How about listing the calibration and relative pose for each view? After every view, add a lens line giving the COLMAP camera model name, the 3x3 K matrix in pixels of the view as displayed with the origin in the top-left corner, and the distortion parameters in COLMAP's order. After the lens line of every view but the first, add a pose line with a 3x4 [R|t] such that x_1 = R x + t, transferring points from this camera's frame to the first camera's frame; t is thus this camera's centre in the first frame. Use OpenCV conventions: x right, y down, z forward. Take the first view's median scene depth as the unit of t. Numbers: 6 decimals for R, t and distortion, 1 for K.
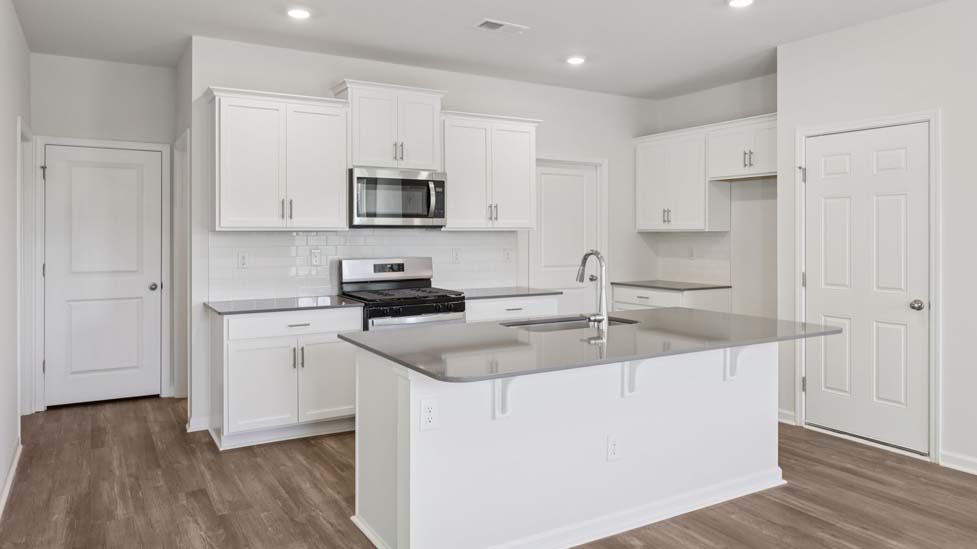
lens RADIAL K [[660.0, 0, 479.6], [0, 660.0, 232.8], [0, 0, 1]] dist [-0.000585, -0.011334]
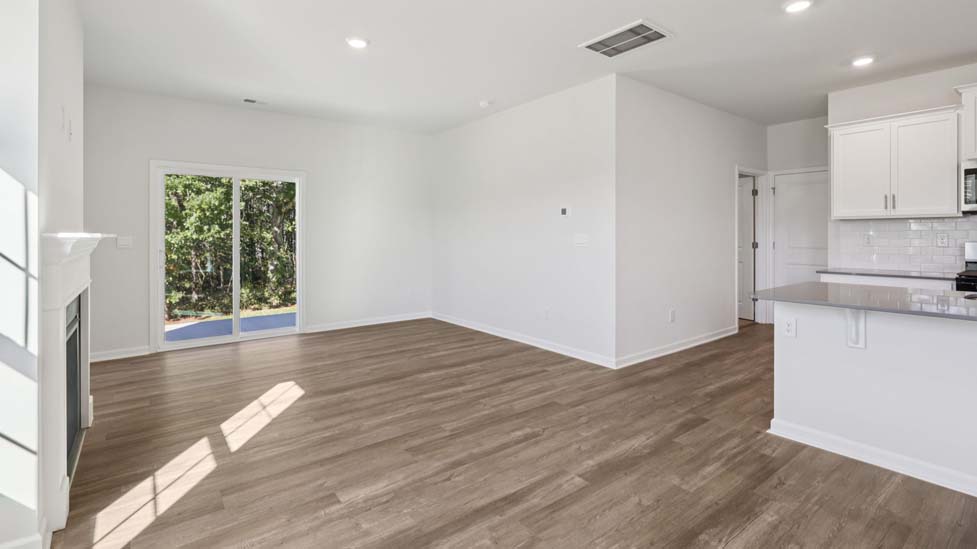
lens RADIAL K [[446.0, 0, 494.9], [0, 446.0, 233.4], [0, 0, 1]] dist [0.002231, 0.000502]
pose [[0.138443, -0.002947, -0.990366, 0.455822], [0.001032, 0.999995, -0.002831, 0.027348], [0.990370, -0.000631, 0.138445, 0.078465]]
